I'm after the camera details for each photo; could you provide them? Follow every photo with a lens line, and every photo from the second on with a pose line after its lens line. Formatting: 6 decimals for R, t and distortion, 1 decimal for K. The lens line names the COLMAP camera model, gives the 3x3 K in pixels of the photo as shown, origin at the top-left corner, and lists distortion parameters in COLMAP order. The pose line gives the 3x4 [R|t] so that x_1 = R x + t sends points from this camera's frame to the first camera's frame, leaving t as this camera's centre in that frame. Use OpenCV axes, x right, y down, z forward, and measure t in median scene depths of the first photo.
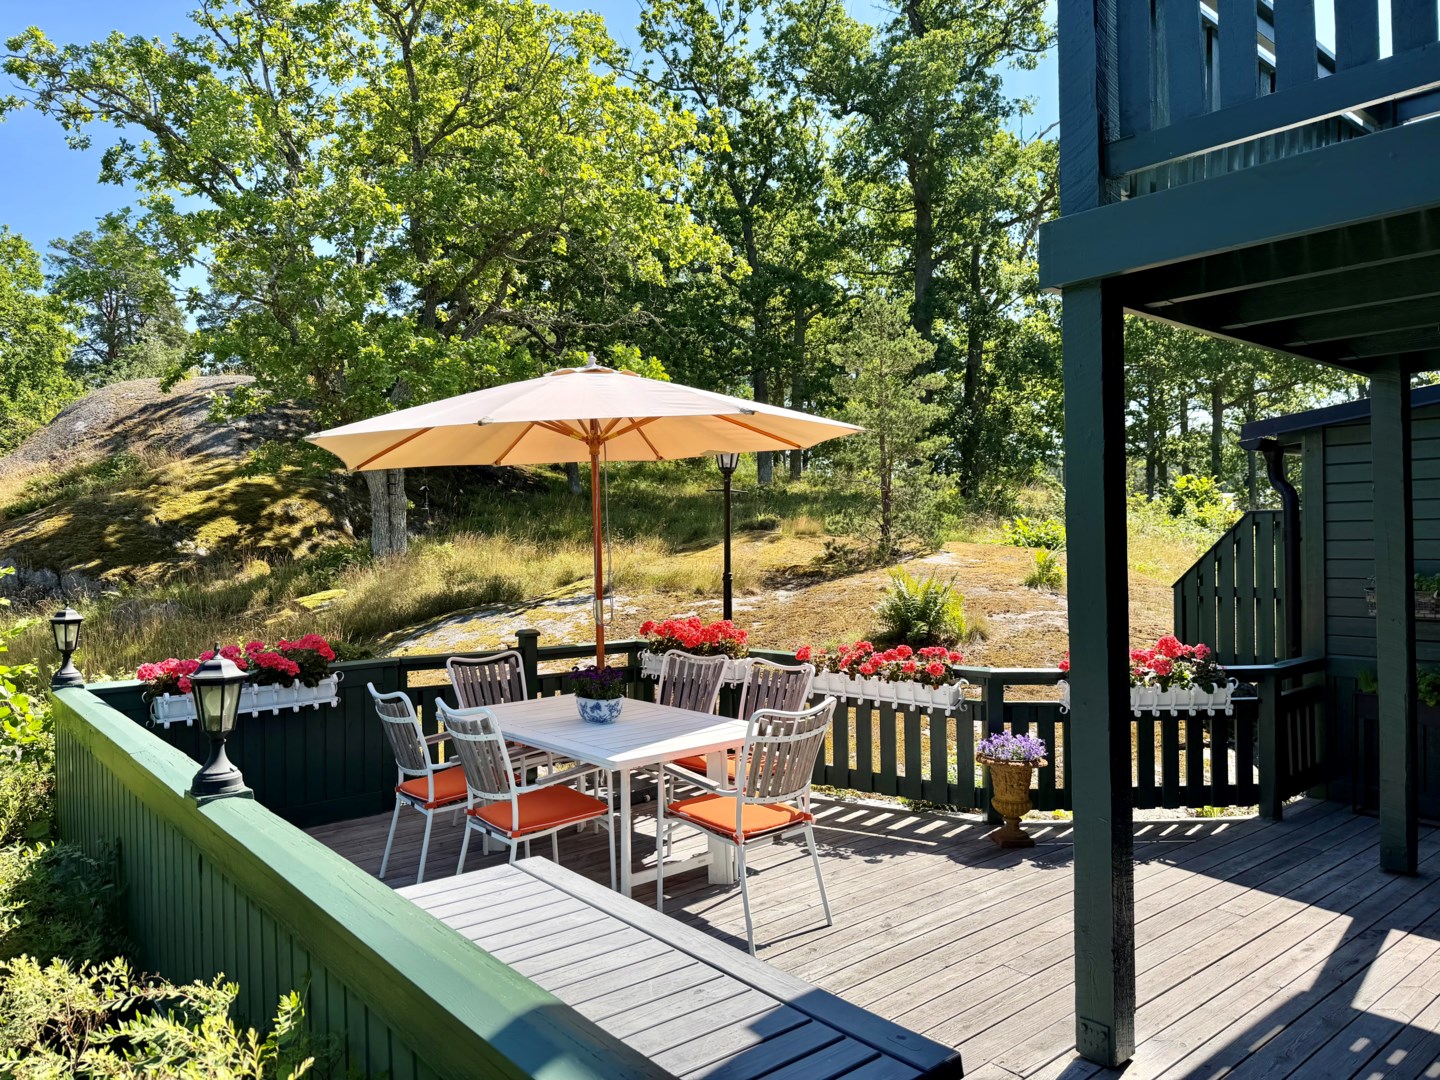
lens RADIAL K [[1037.8, 0, 720.0], [0, 1037.8, 540.0], [0, 0, 1]] dist [0.008901, -0.001689]
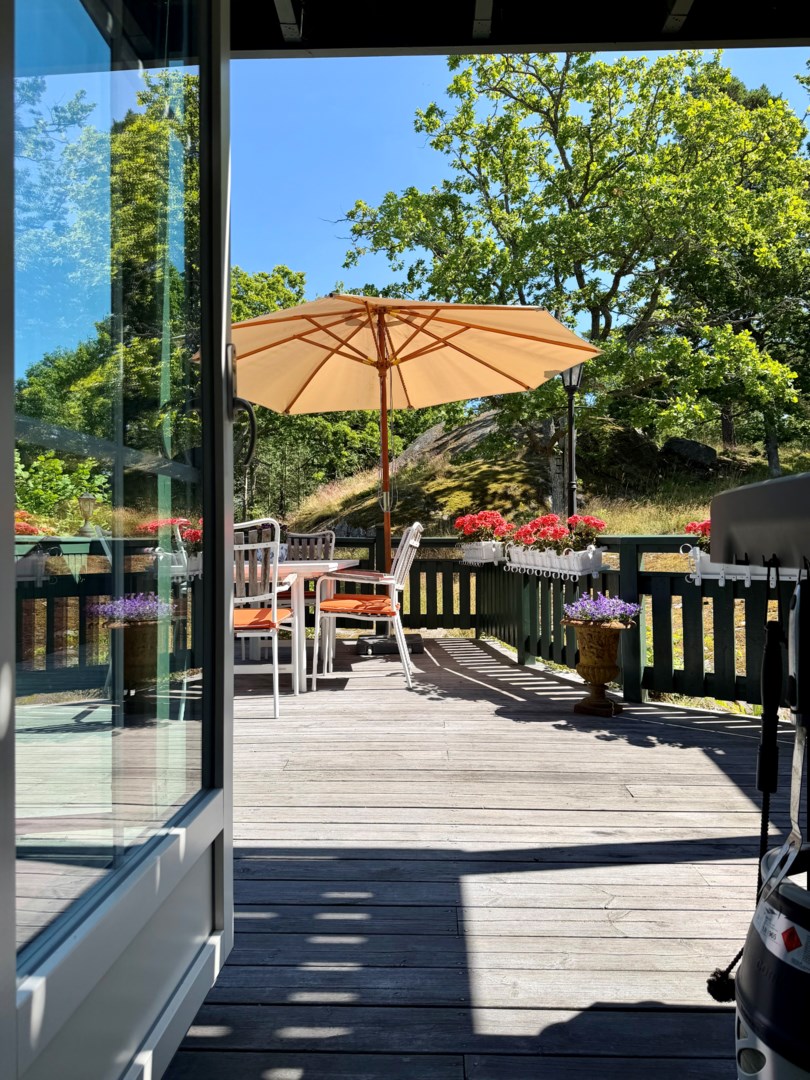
lens RADIAL K [[778.4, 0, 405.0], [0, 778.4, 540.0], [0, 0, 1]] dist [0.008901, -0.001689]
pose [[0.741210, -0.005668, -0.671249, 0.531206], [0.003558, 0.999983, -0.004515, 0.119675], [0.671264, 0.000958, 0.741218, 0.316738]]
